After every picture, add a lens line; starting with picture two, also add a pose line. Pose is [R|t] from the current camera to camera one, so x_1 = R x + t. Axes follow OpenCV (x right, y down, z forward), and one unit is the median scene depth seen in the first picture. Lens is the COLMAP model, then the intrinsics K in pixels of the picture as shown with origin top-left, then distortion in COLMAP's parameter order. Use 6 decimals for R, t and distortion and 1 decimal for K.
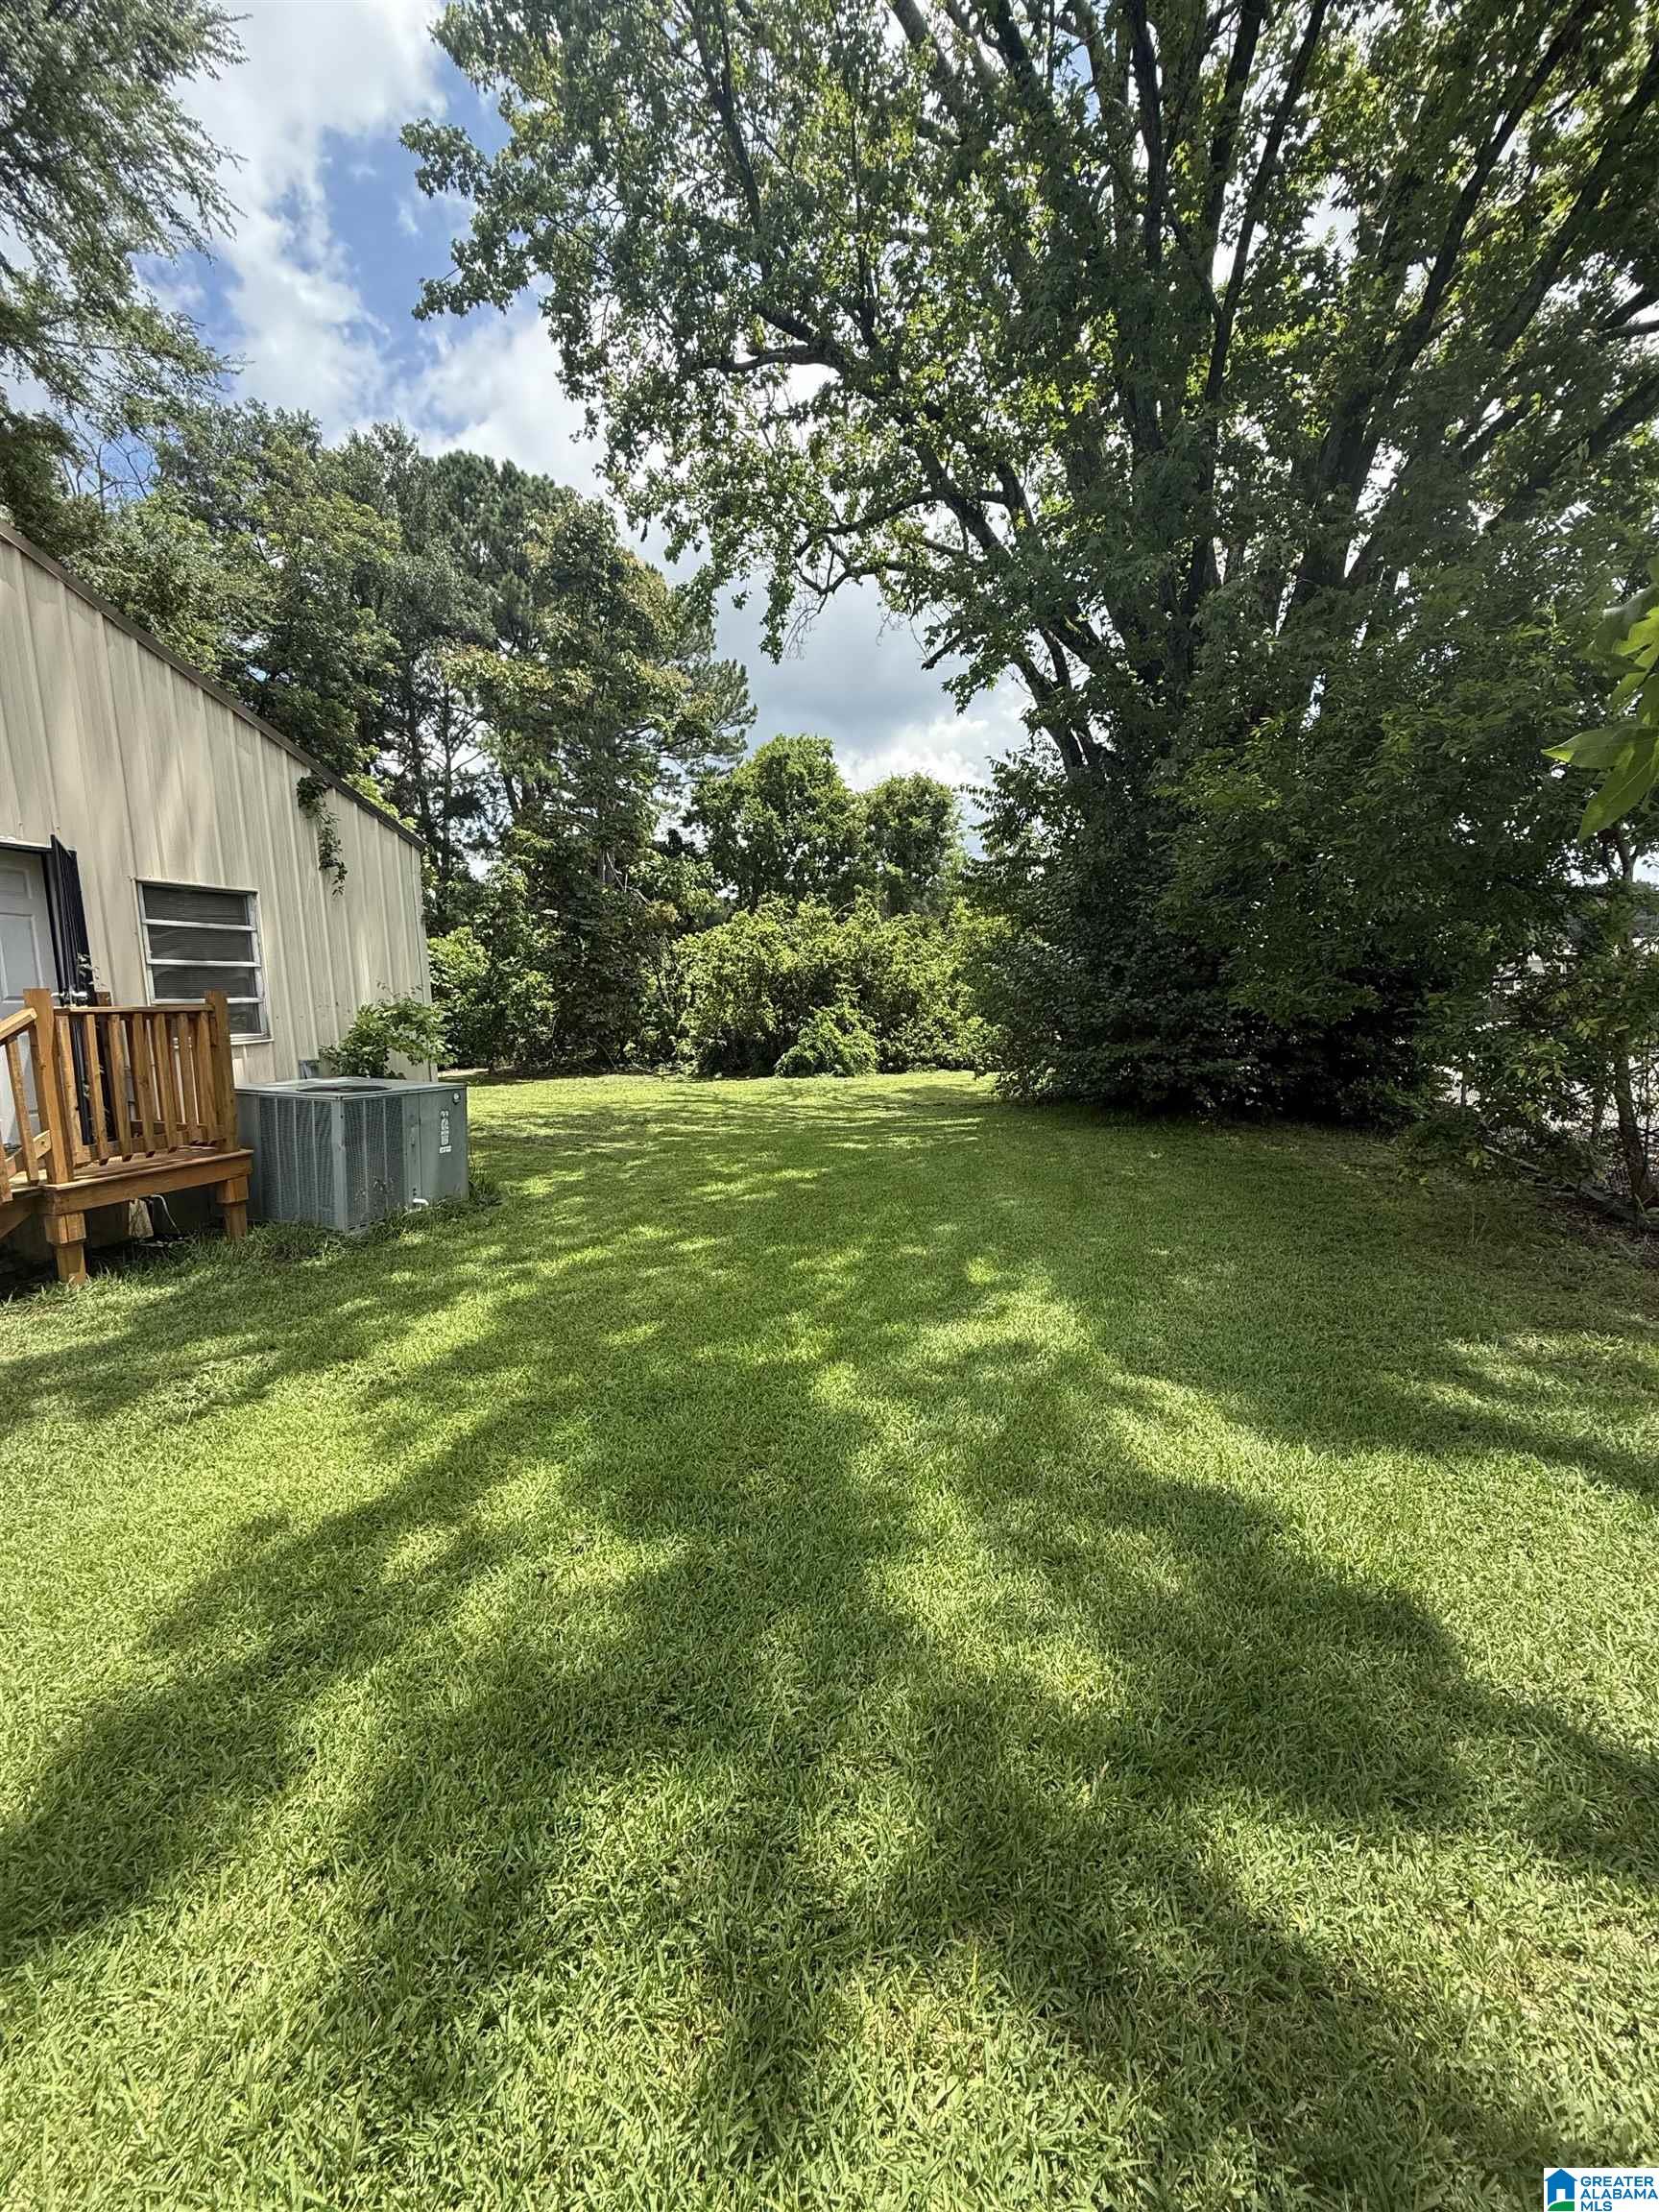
lens RADIAL K [[886.1, 0, 830.2], [0, 886.1, 1111.7], [0, 0, 1]] dist [0.001008, -0.000008]
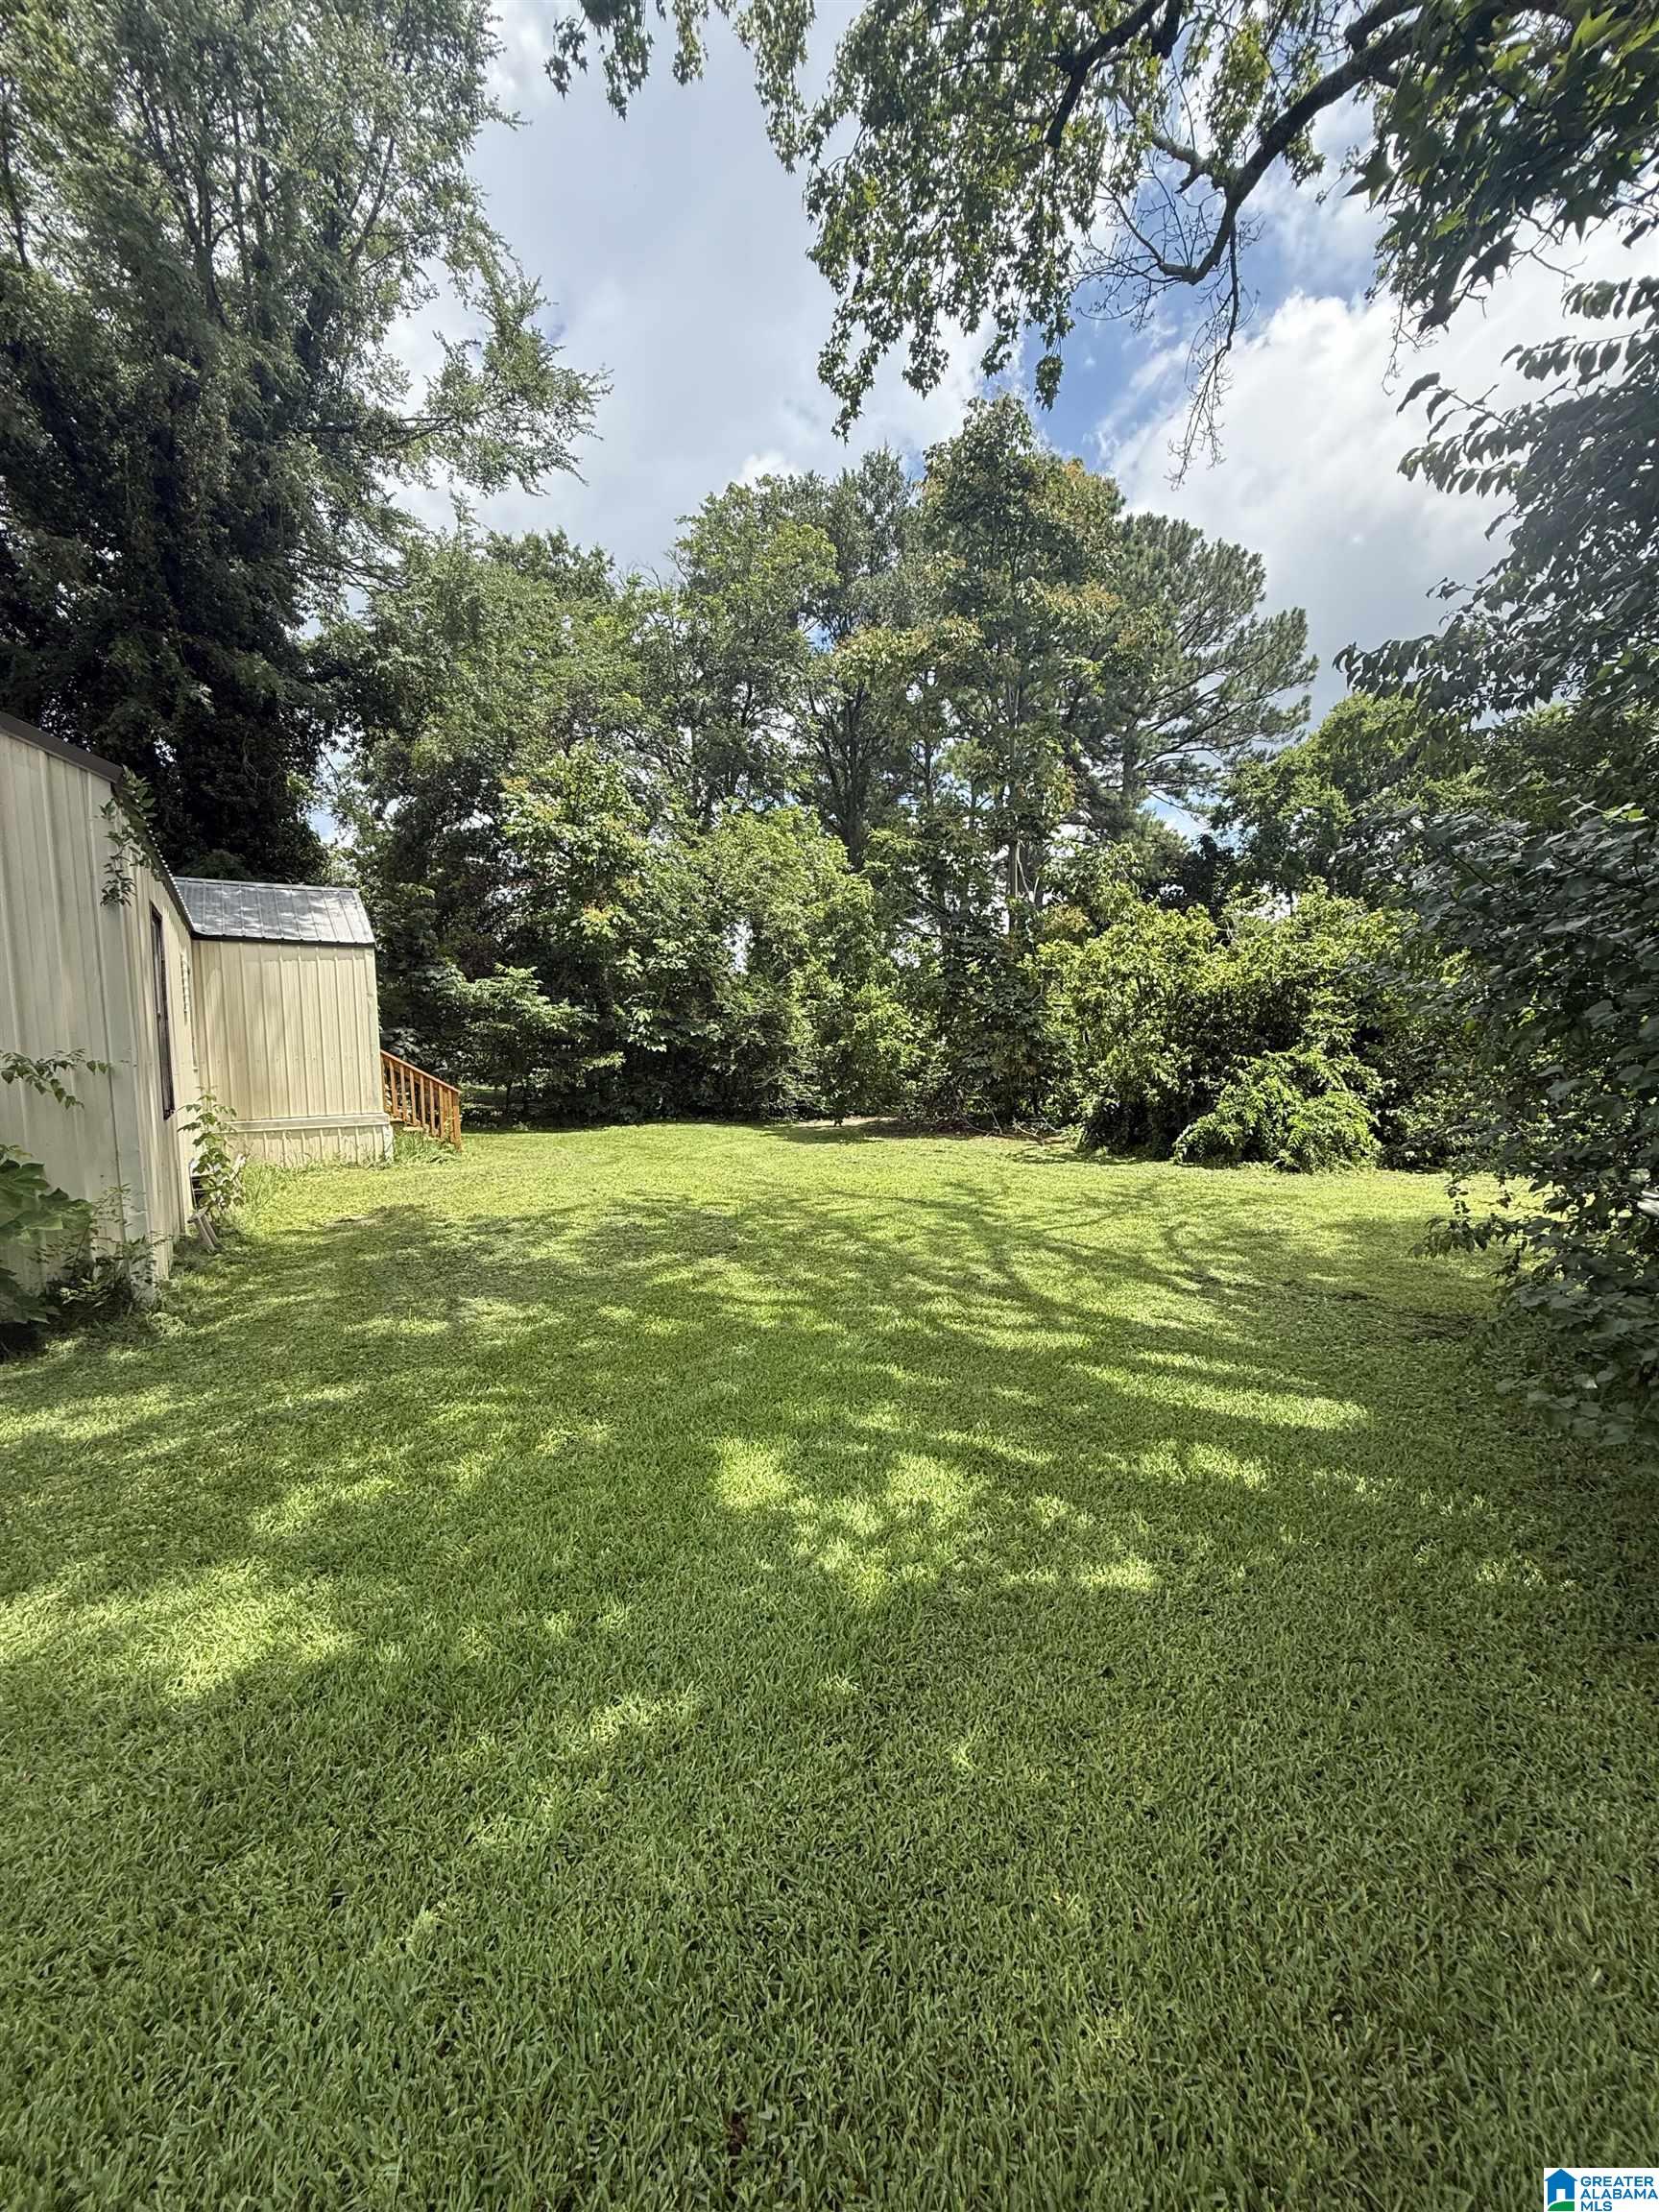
lens RADIAL K [[886.1, 0, 829.7], [0, 886.1, 1103.6], [0, 0, 1]] dist [0.001008, -0.000008]
pose [[0.802549, 0.046722, -0.594754, 0.108025], [-0.077528, 0.996643, -0.026321, -0.042982], [0.591528, 0.067234, 0.803476, 0.335626]]
